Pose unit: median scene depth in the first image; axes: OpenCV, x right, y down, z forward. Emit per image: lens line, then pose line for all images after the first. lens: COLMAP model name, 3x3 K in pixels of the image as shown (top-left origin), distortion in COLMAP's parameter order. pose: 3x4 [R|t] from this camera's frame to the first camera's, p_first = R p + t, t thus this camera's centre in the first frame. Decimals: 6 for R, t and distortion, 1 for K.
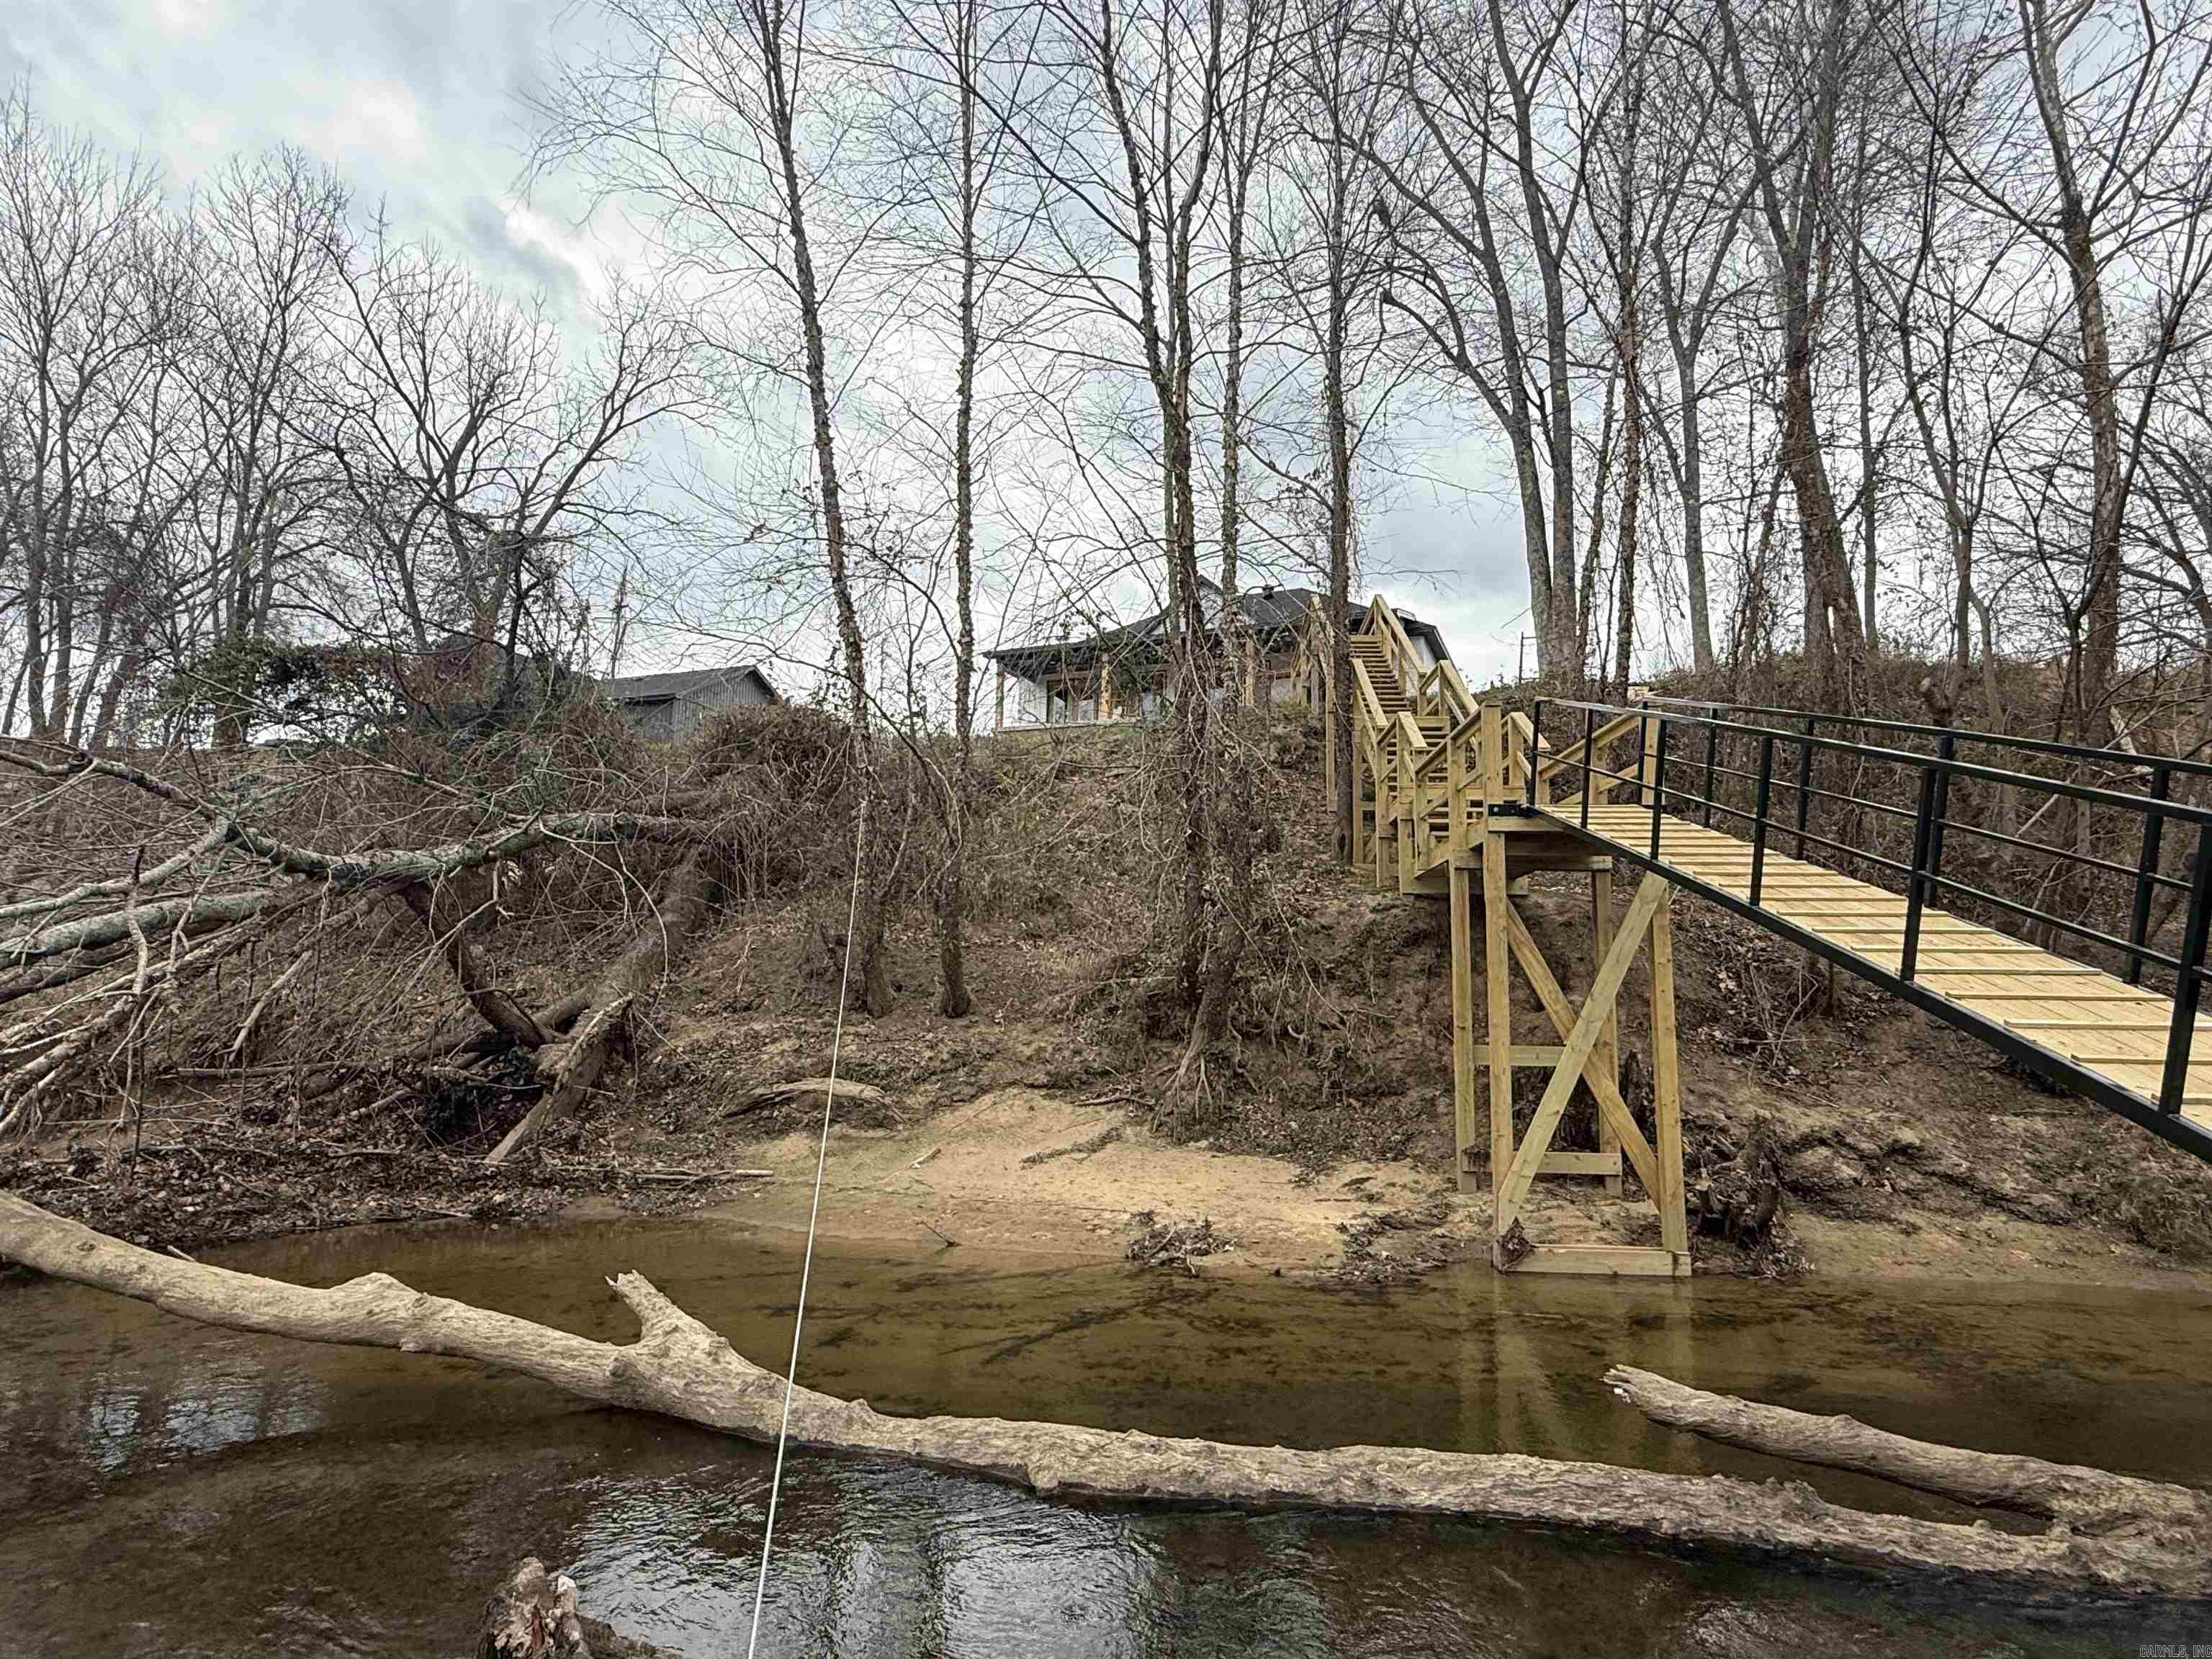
lens RADIAL K [[1210.9, 0, 1106.0], [0, 1210.9, 829.5], [0, 0, 1]] dist [0.001659, -0.001097]
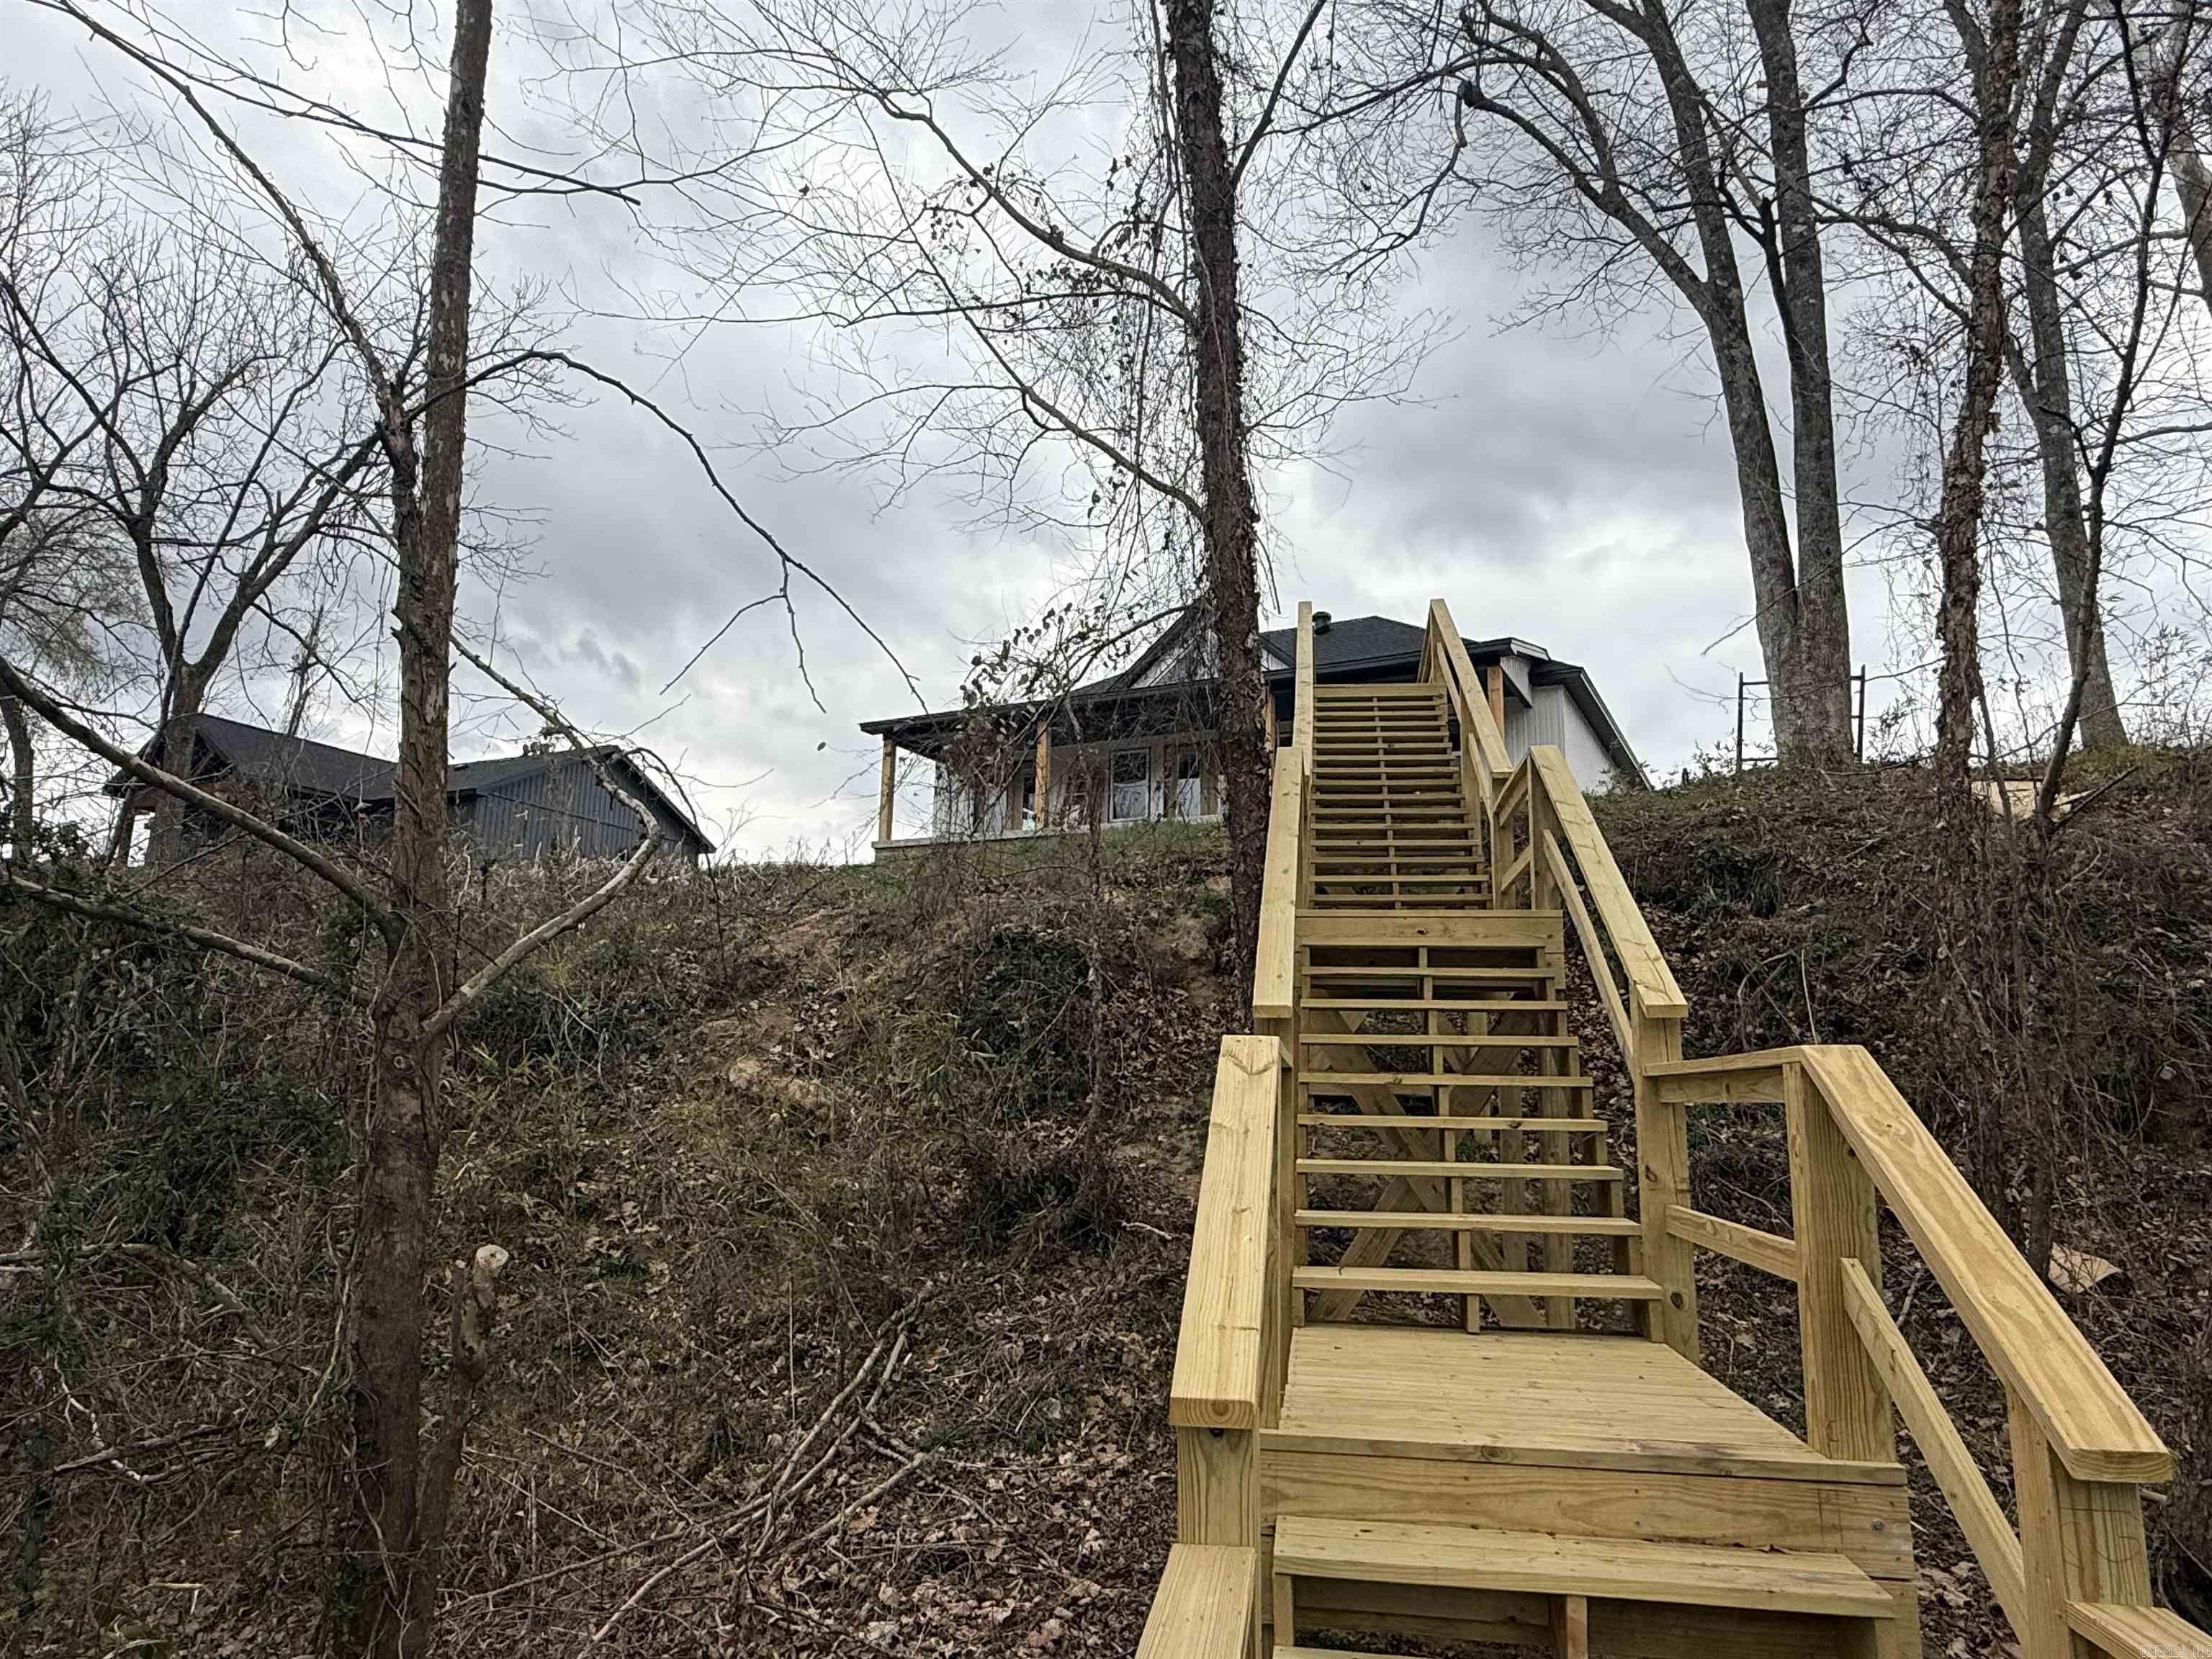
lens RADIAL K [[1424.2, 0, 1104.9], [0, 1424.2, 795.8], [0, 0, 1]] dist [-0.006089, -0.001780]
pose [[0.994302, -0.007663, -0.106323, 0.127989], [-0.002053, 0.995851, -0.090974, -0.051470], [0.106579, 0.090673, 0.990161, 0.347876]]
